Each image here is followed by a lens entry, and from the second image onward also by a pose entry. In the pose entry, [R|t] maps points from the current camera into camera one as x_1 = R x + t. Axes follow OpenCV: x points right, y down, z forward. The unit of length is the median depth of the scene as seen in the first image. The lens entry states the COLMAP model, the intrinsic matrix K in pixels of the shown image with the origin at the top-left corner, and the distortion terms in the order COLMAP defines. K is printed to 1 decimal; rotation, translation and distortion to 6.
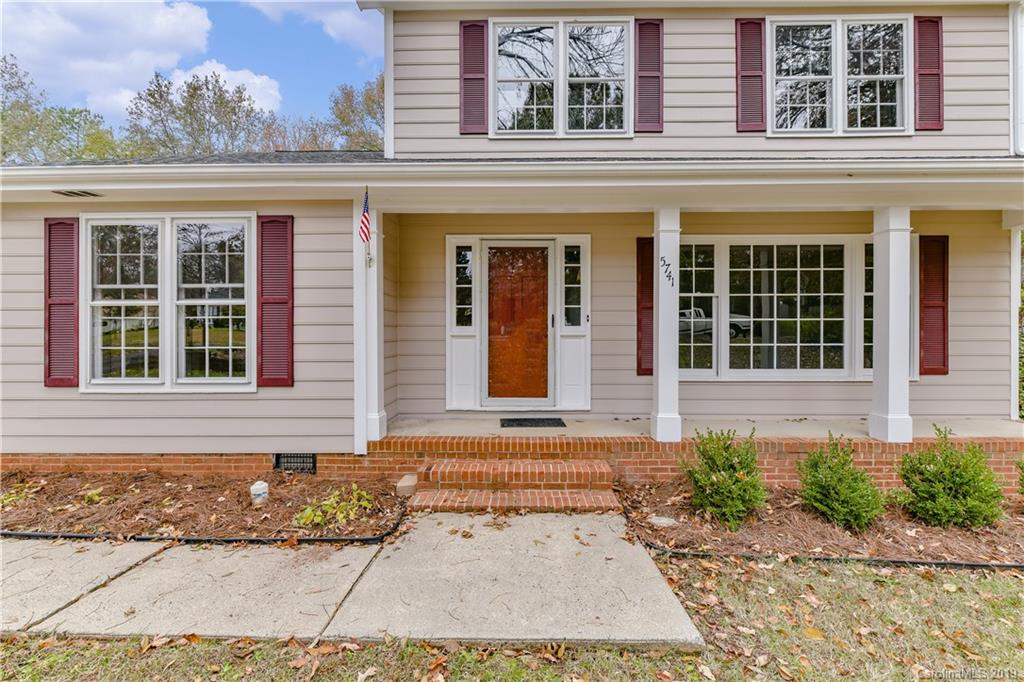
lens RADIAL K [[417.8, 0, 513.2], [0, 417.8, 338.3], [0, 0, 1]] dist [-0.001037, -0.002602]
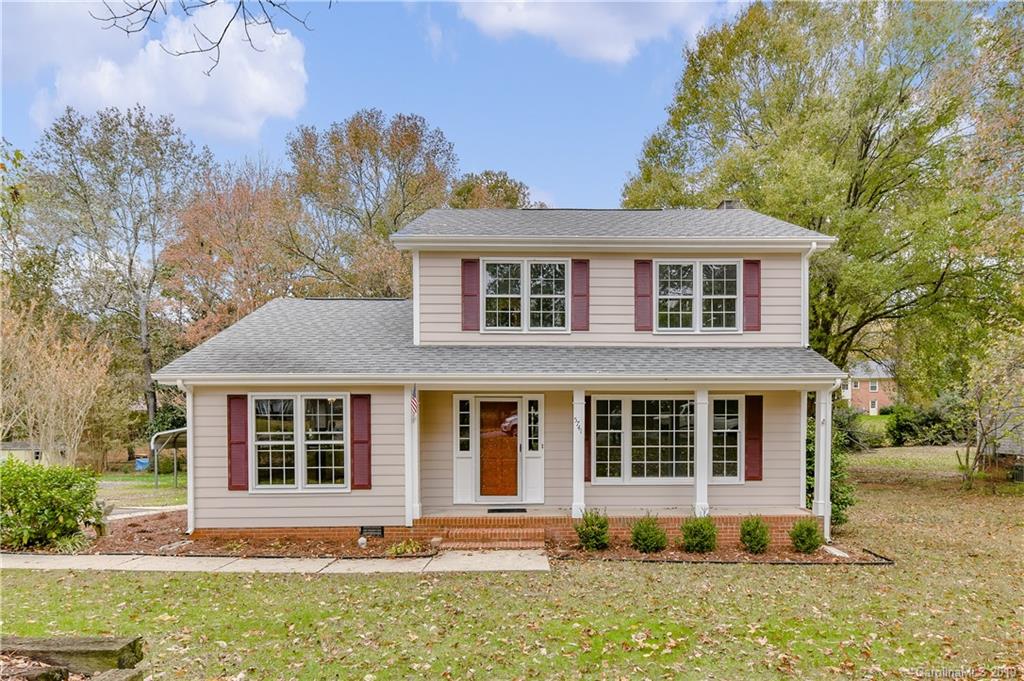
lens RADIAL K [[417.8, 0, 529.2], [0, 417.8, 450.2], [0, 0, 1]] dist [-0.001037, -0.002602]
pose [[0.998617, -0.000889, 0.052569, 0.058340], [0.000050, 0.999873, 0.015962, -0.079268], [-0.052576, -0.015938, 0.998490, -0.810246]]
